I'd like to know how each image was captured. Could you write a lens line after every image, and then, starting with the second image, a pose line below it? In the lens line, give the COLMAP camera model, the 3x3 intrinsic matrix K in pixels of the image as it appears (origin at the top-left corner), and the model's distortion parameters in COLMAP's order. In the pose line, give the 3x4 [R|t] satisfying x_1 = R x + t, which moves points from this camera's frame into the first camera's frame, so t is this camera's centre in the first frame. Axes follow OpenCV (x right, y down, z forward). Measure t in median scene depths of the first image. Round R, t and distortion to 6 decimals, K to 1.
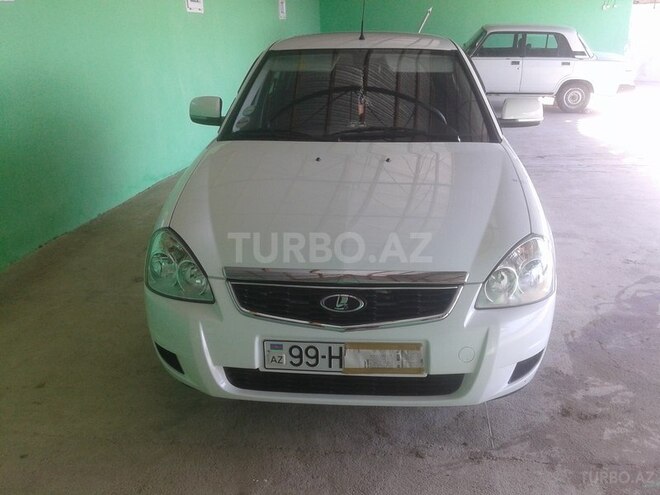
lens RADIAL K [[587.7, 0, 345.7], [0, 587.7, 248.7], [0, 0, 1]] dist [0.081071, -0.117041]
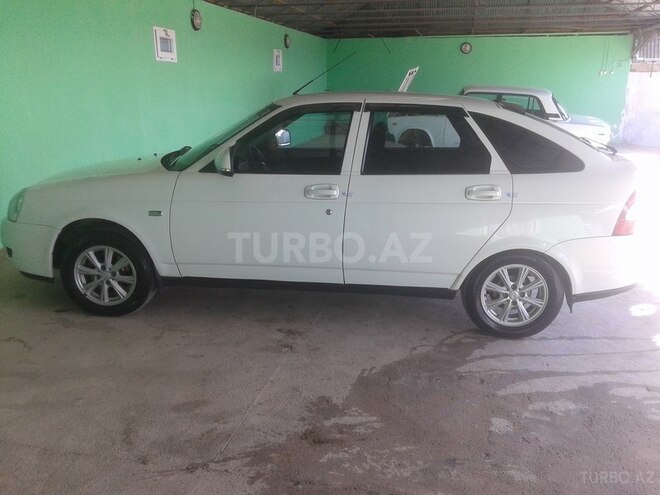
lens RADIAL K [[587.7, 0, 345.7], [0, 587.7, 248.7], [0, 0, 1]] dist [0.081071, -0.117041]
pose [[0.994833, 0.063653, -0.079096, 0.451900], [-0.069990, 0.994325, -0.080116, 0.019431], [0.073547, 0.085238, 0.993642, -0.068801]]
